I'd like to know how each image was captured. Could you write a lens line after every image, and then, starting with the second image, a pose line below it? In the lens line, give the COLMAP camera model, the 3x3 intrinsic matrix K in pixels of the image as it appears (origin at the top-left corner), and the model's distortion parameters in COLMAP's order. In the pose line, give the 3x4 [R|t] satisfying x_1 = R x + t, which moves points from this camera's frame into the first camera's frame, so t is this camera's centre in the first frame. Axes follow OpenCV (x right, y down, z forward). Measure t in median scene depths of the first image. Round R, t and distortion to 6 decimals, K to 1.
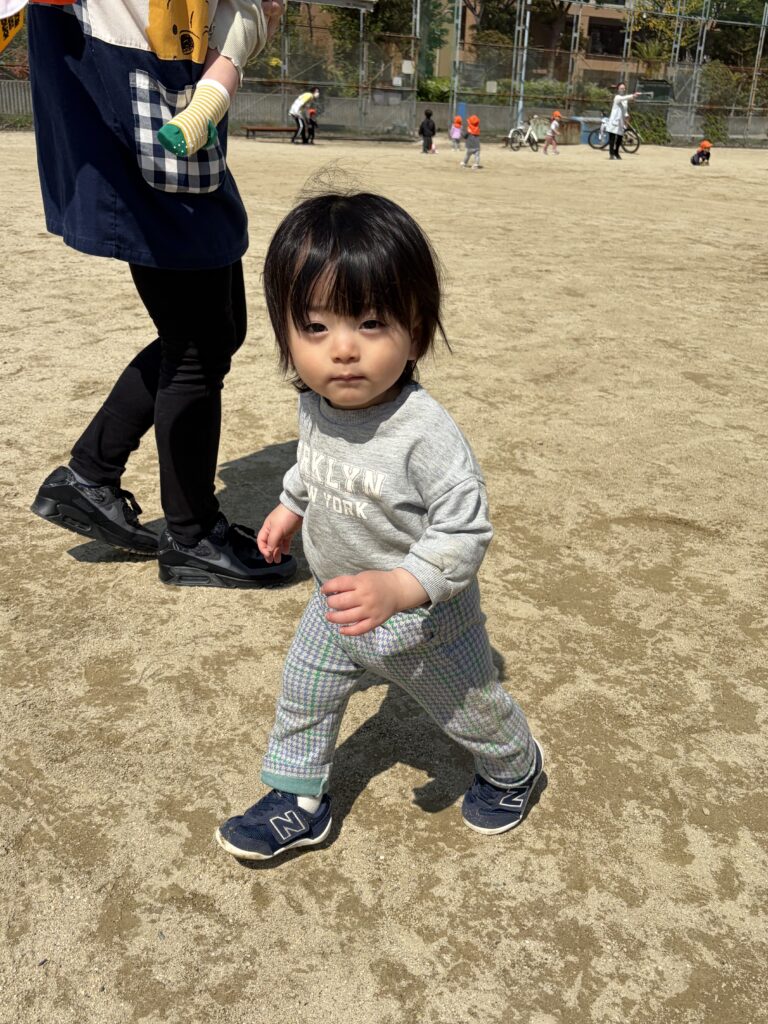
lens RADIAL K [[1008.8, 0, 384.0], [0, 1008.8, 512.0], [0, 0, 1]] dist [-0.000278, 0.000851]
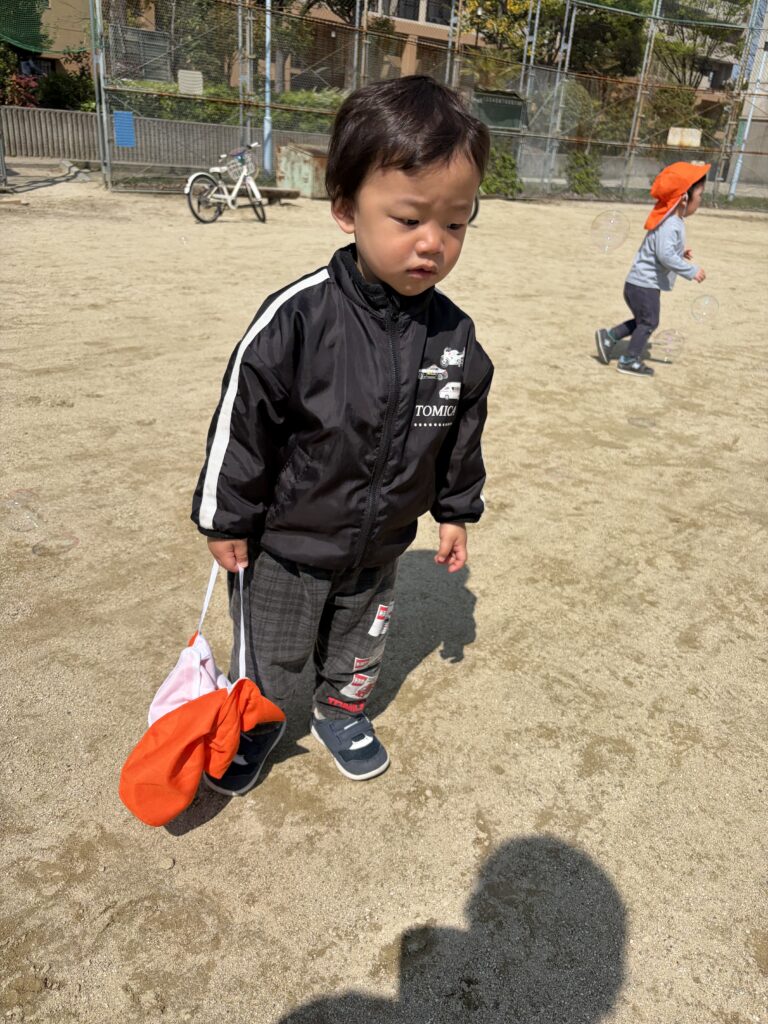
lens RADIAL K [[780.4, 0, 384.0], [0, 780.4, 512.0], [0, 0, 1]] dist [0.005003, 0.002933]
pose [[0.991401, -0.029964, 0.127384, 0.124573], [0.021877, 0.997683, 0.064420, -0.195638], [-0.129019, -0.061079, 0.989759, 0.498968]]
